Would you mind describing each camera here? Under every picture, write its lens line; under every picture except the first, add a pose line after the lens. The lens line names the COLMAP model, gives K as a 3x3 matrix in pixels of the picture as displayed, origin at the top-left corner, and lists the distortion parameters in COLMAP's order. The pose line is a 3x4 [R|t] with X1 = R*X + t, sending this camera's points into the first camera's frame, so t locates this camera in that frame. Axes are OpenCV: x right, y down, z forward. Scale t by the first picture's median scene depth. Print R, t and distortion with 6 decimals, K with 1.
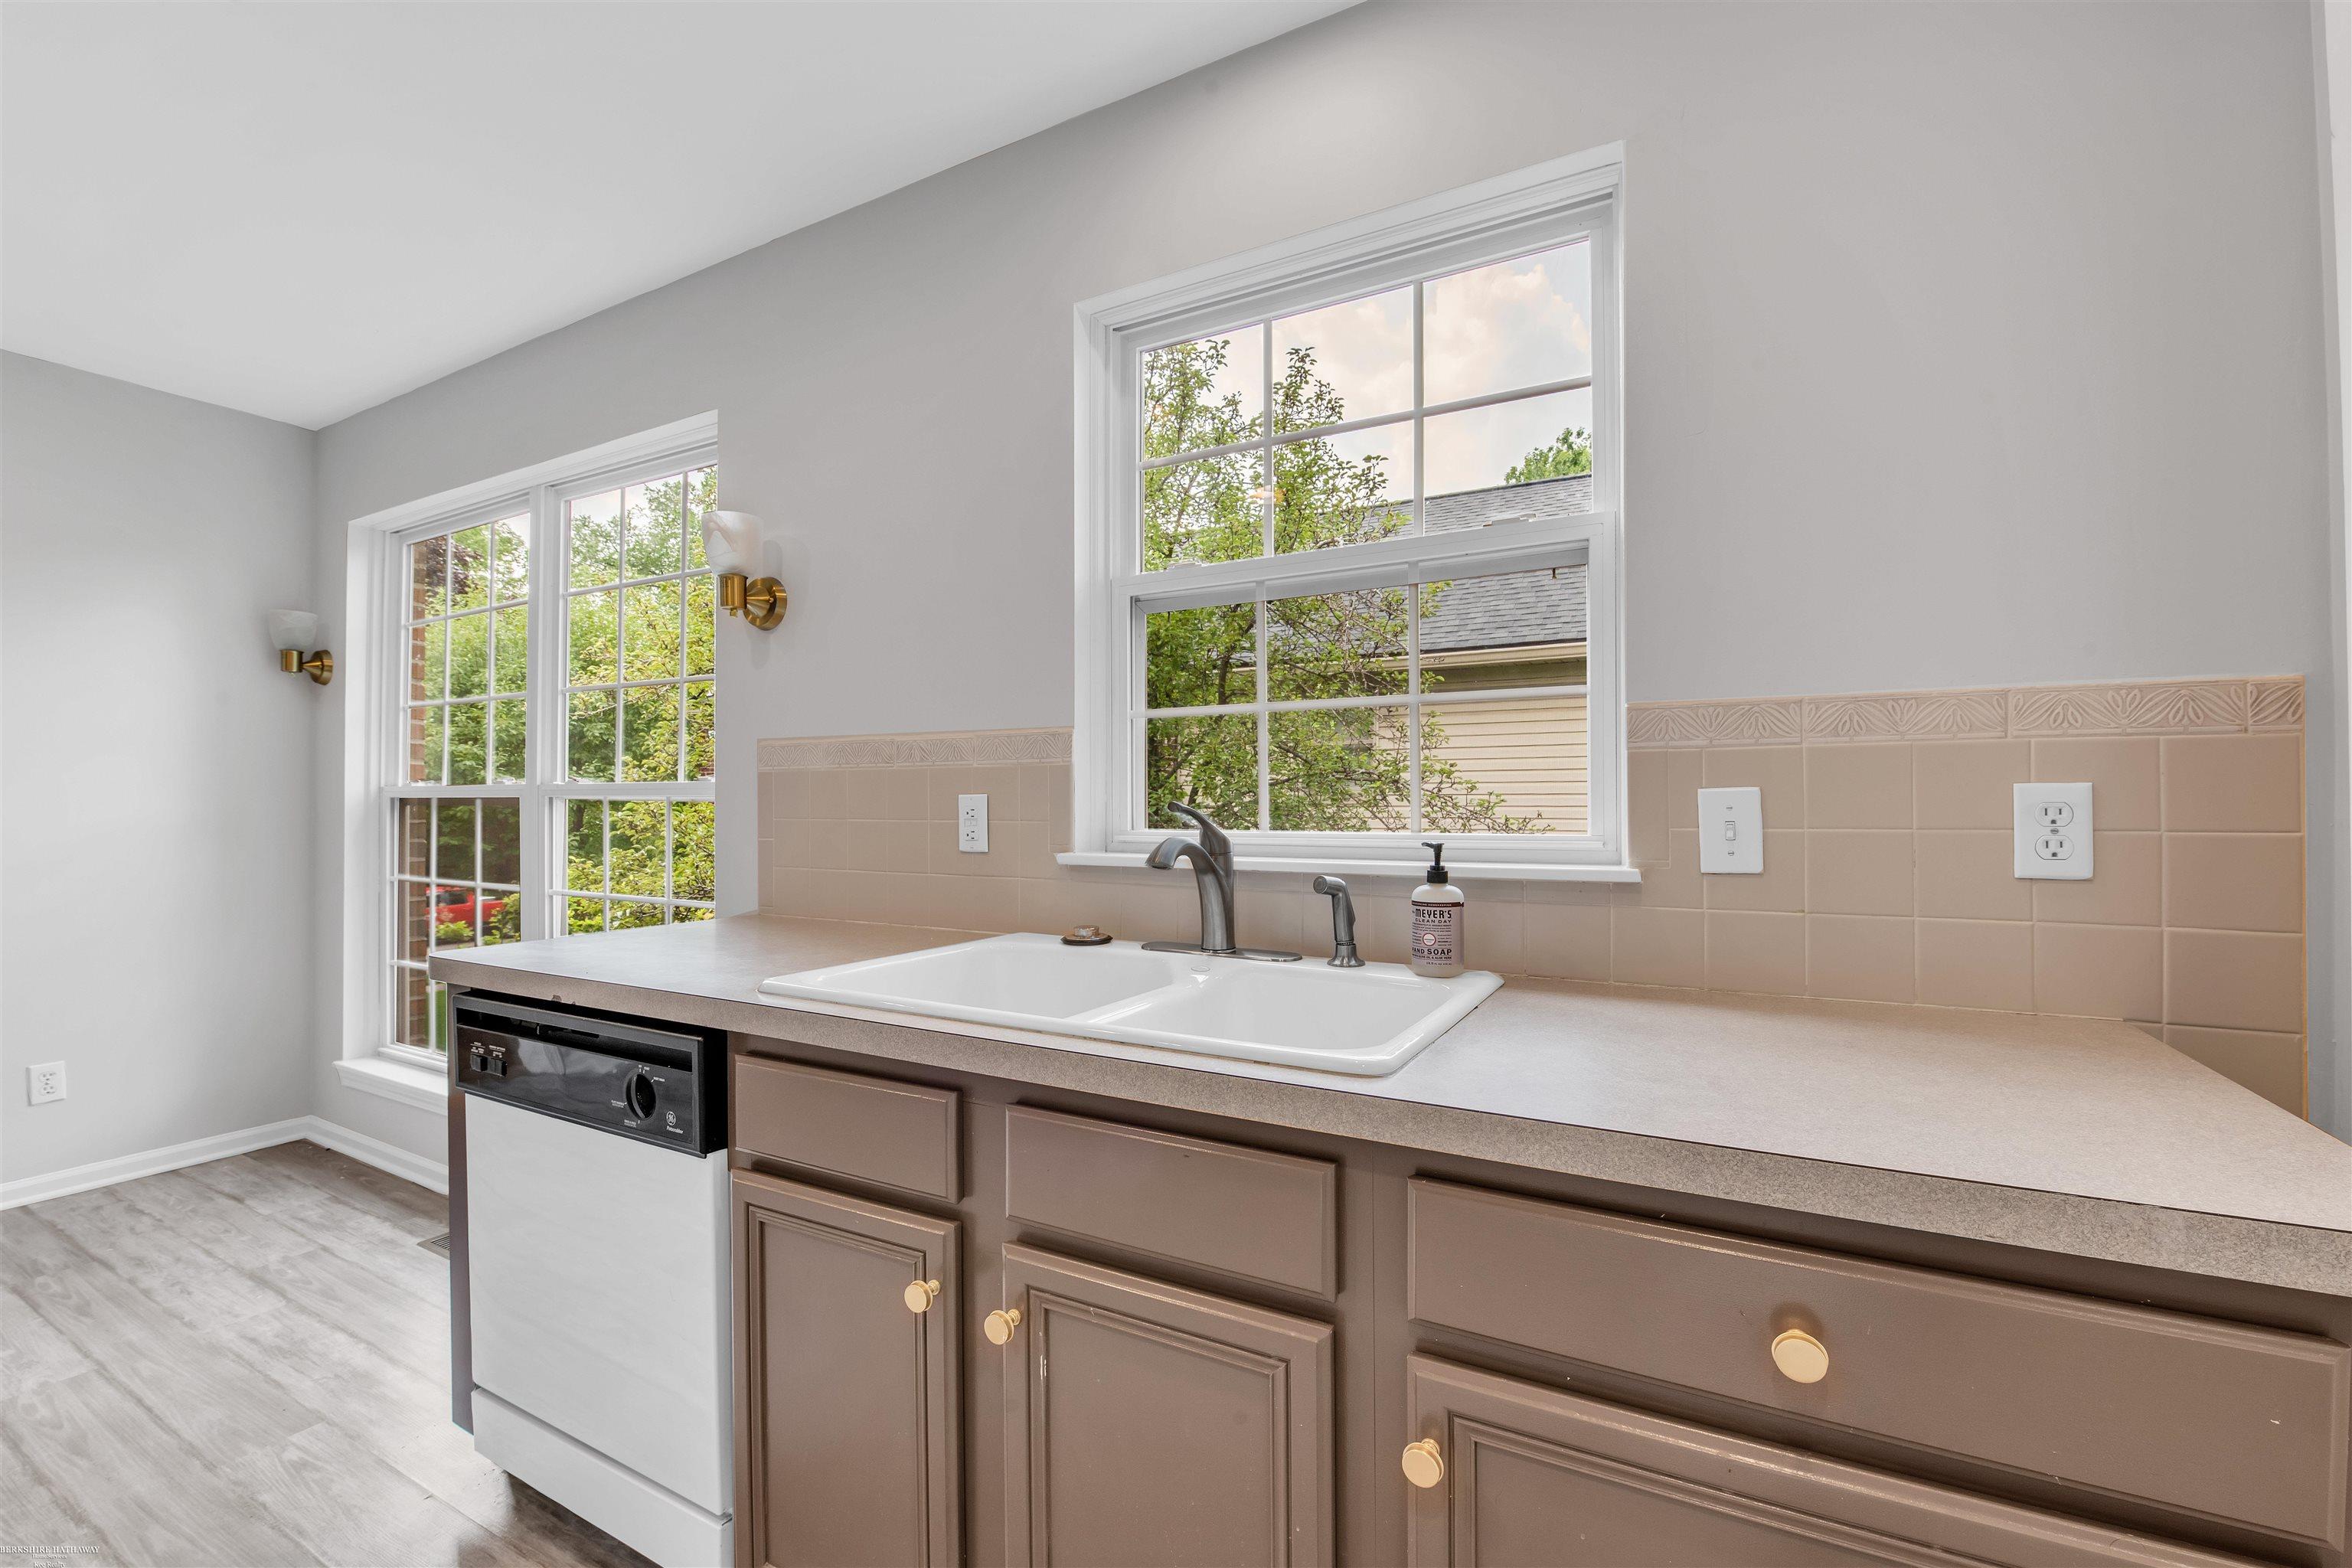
lens RADIAL K [[958.7, 0, 1265.3], [0, 958.7, 794.4], [0, 0, 1]] dist [-0.011402, -0.000490]
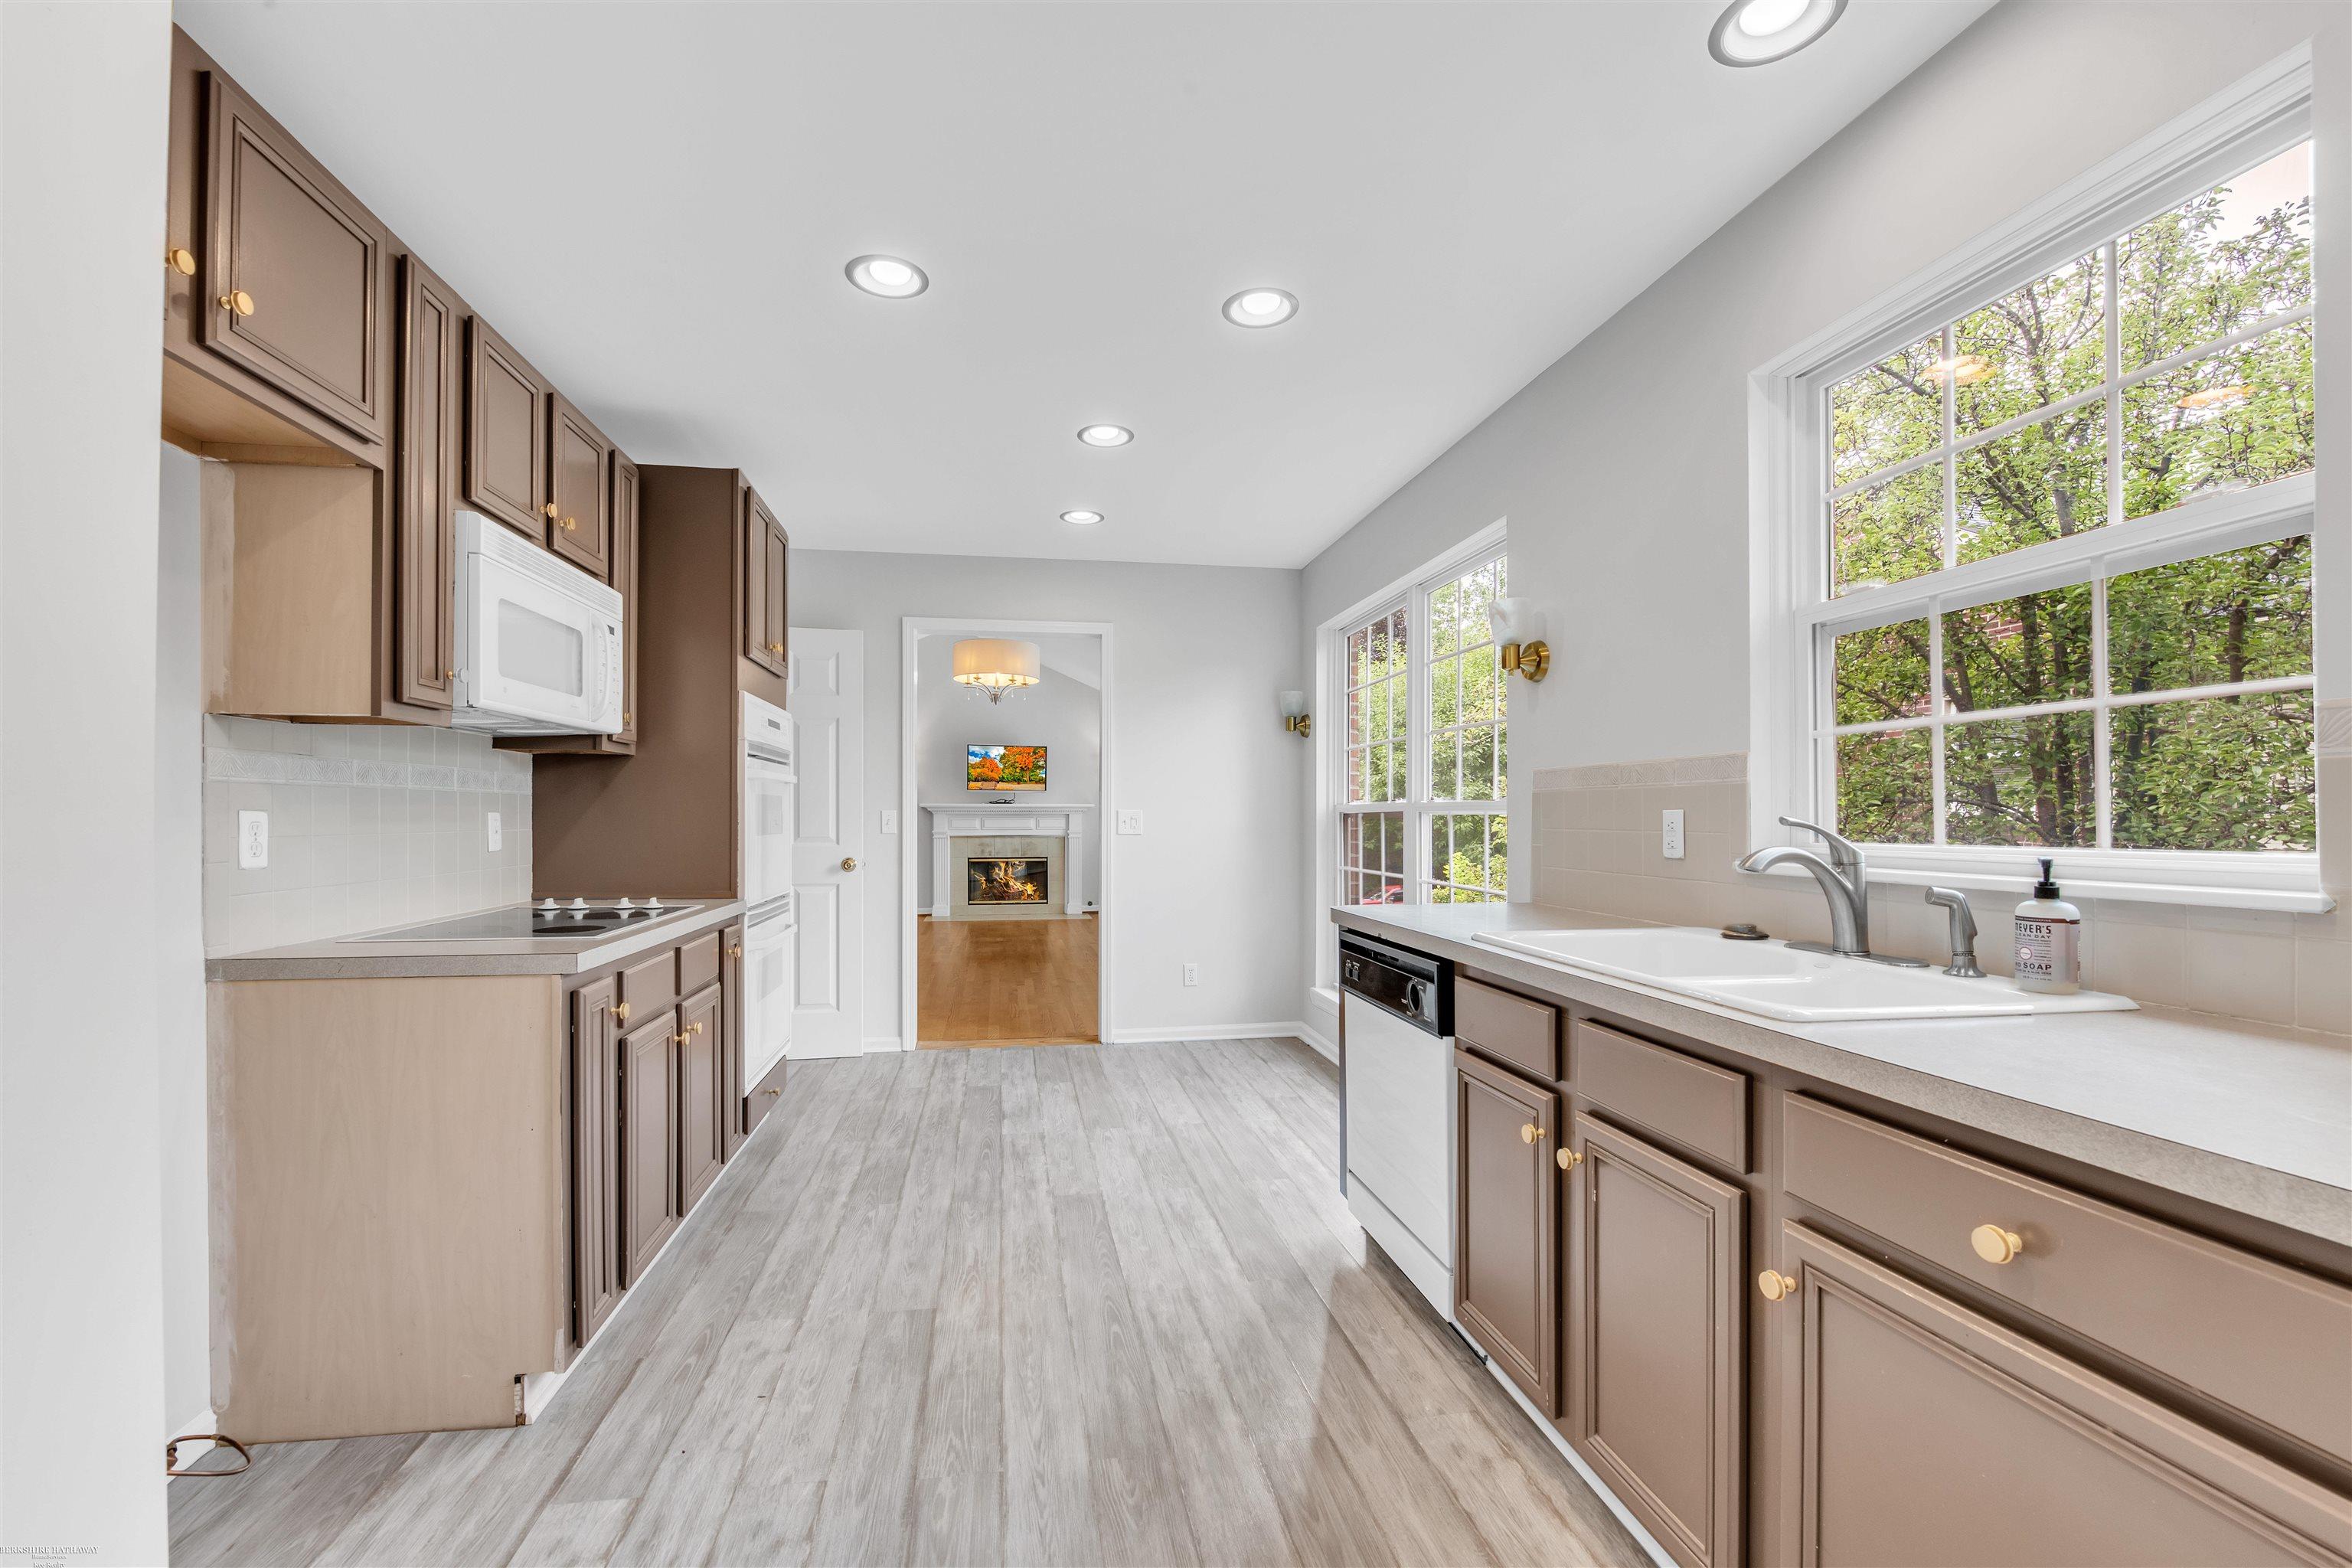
lens RADIAL K [[1041.1, 0, 1177.2], [0, 1041.1, 810.2], [0, 0, 1]] dist [0.001098, 0.000018]
pose [[0.595566, -0.002525, -0.803303, 0.384096], [0.005215, 0.999986, 0.000723, -0.003643], [0.803290, -0.004620, 0.595571, -0.273021]]
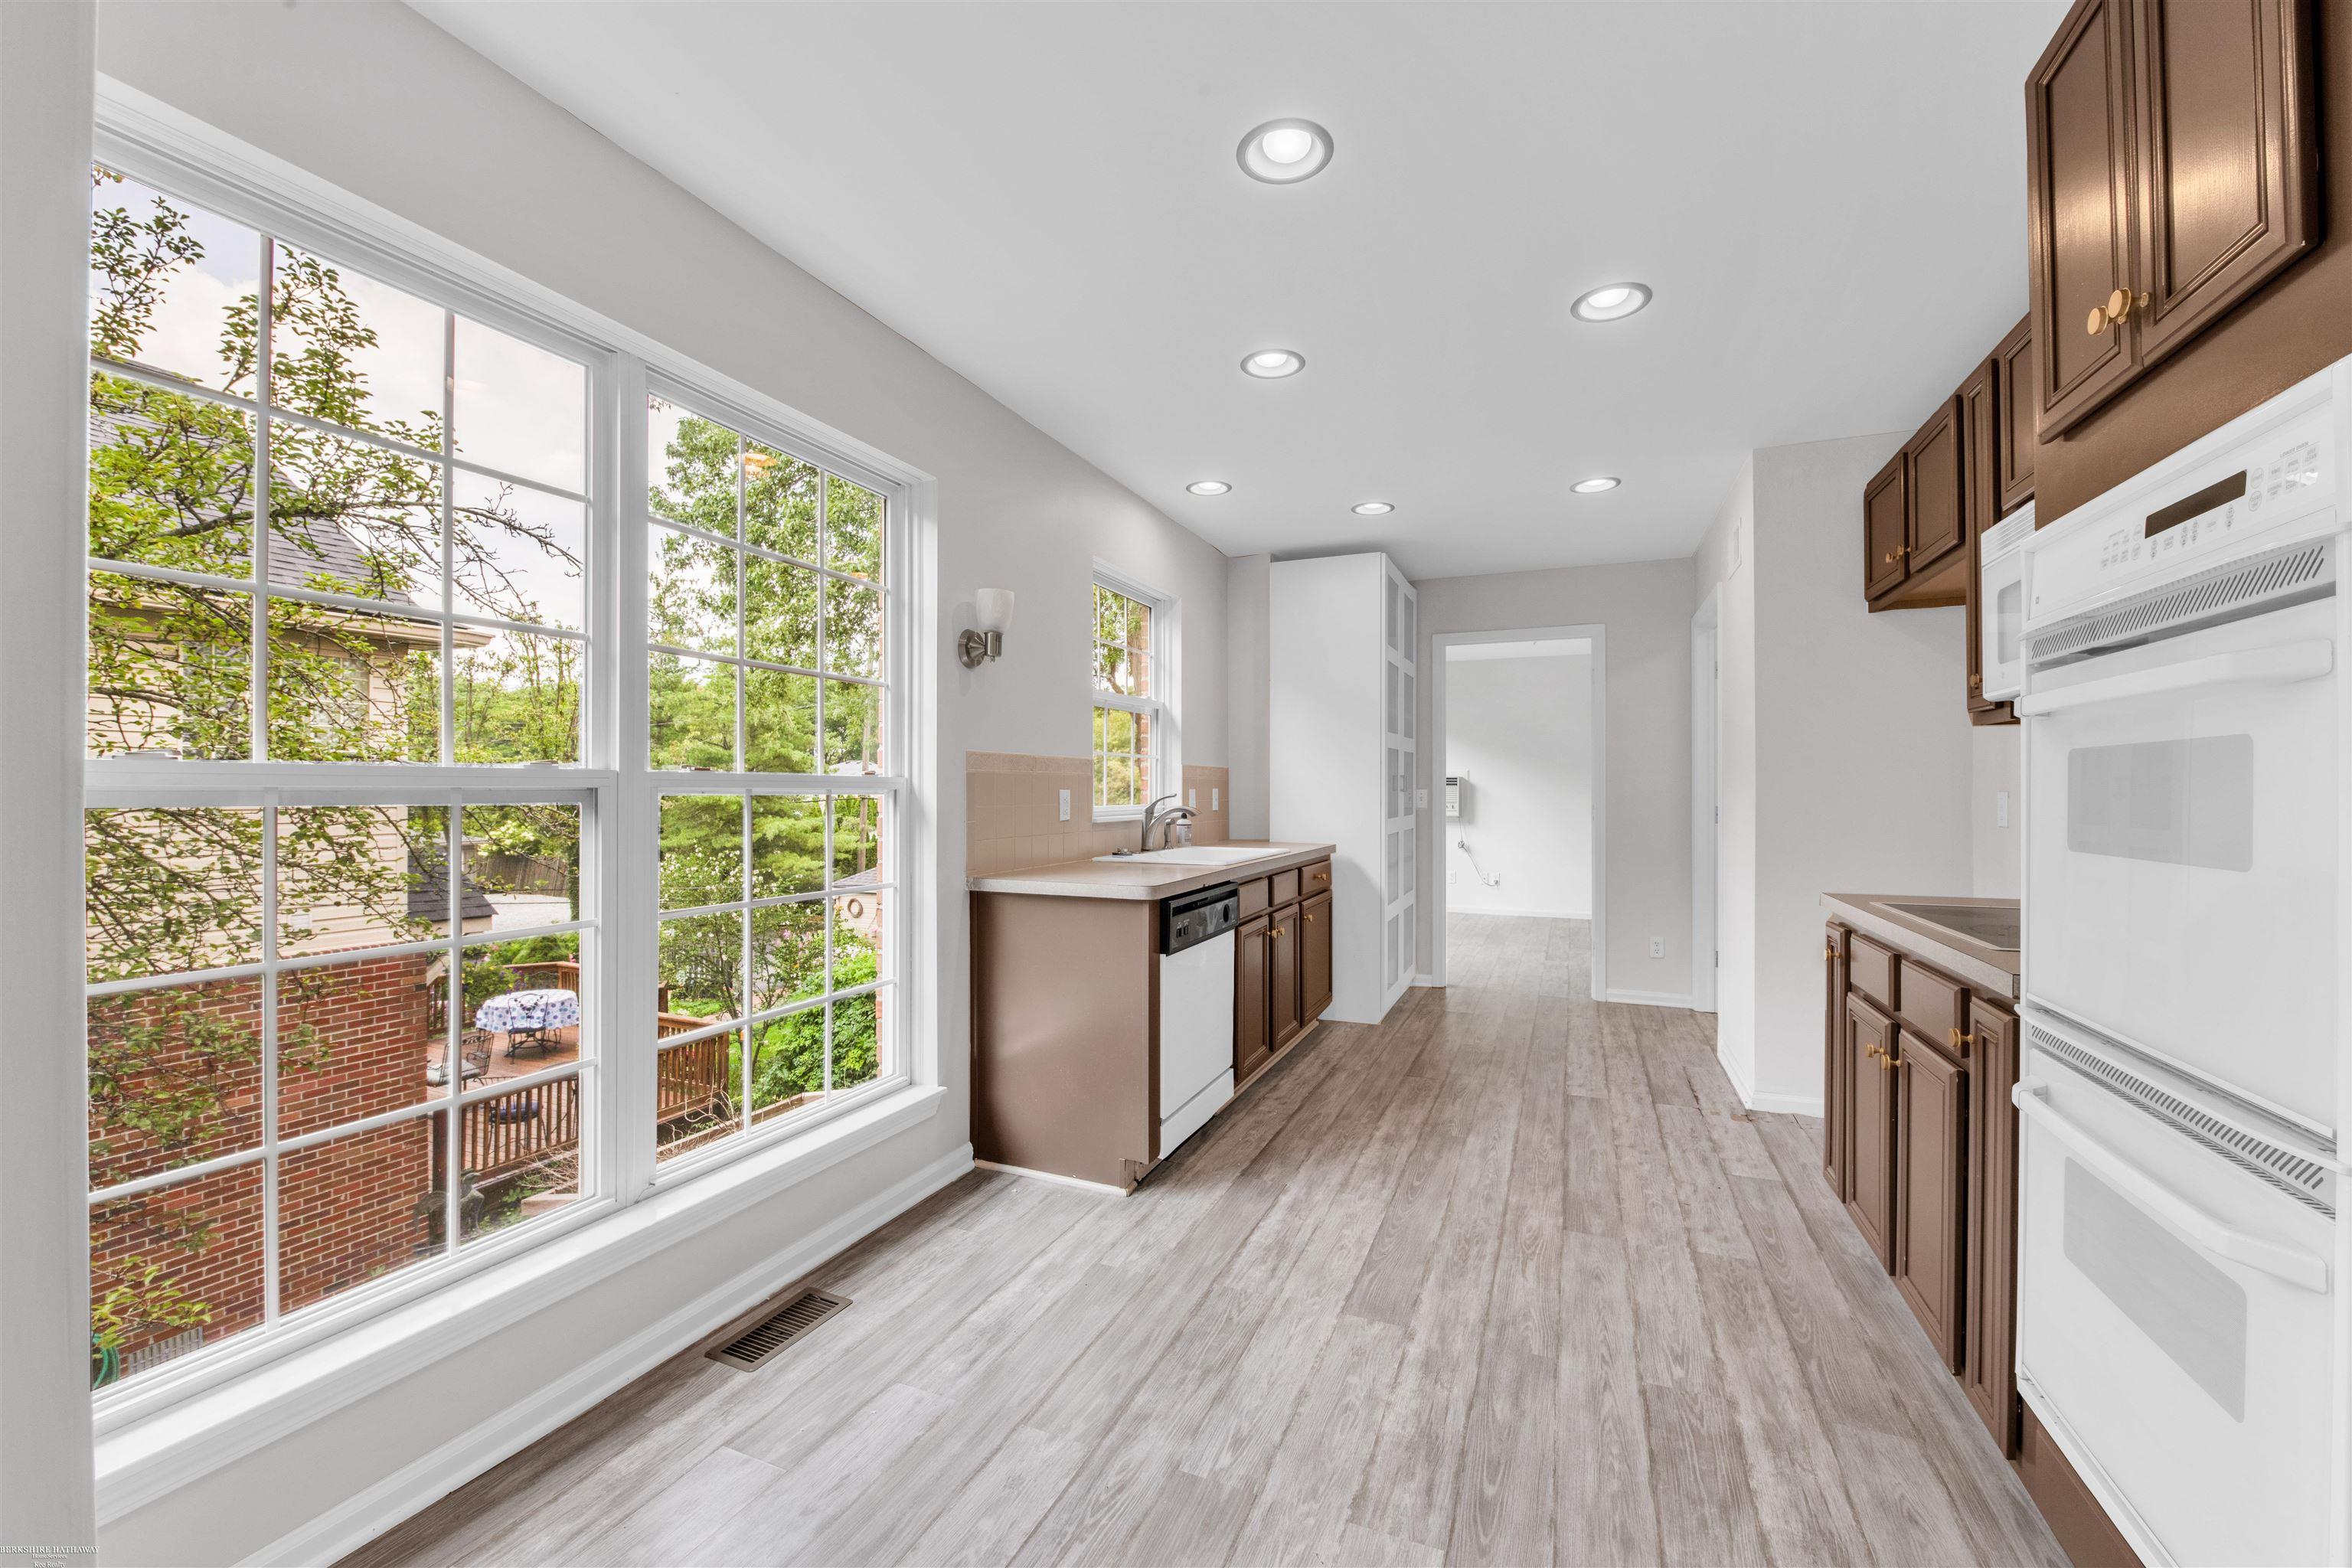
lens RADIAL K [[930.9, 0, 1176.0], [0, 930.9, 784.0], [0, 0, 1]] dist [0.006703, 0.000042]
pose [[-0.066953, 0.006822, 0.997733, -2.251151], [-0.010647, 0.999915, -0.007551, 0.001387], [-0.997699, -0.011129, -0.066875, 0.957303]]
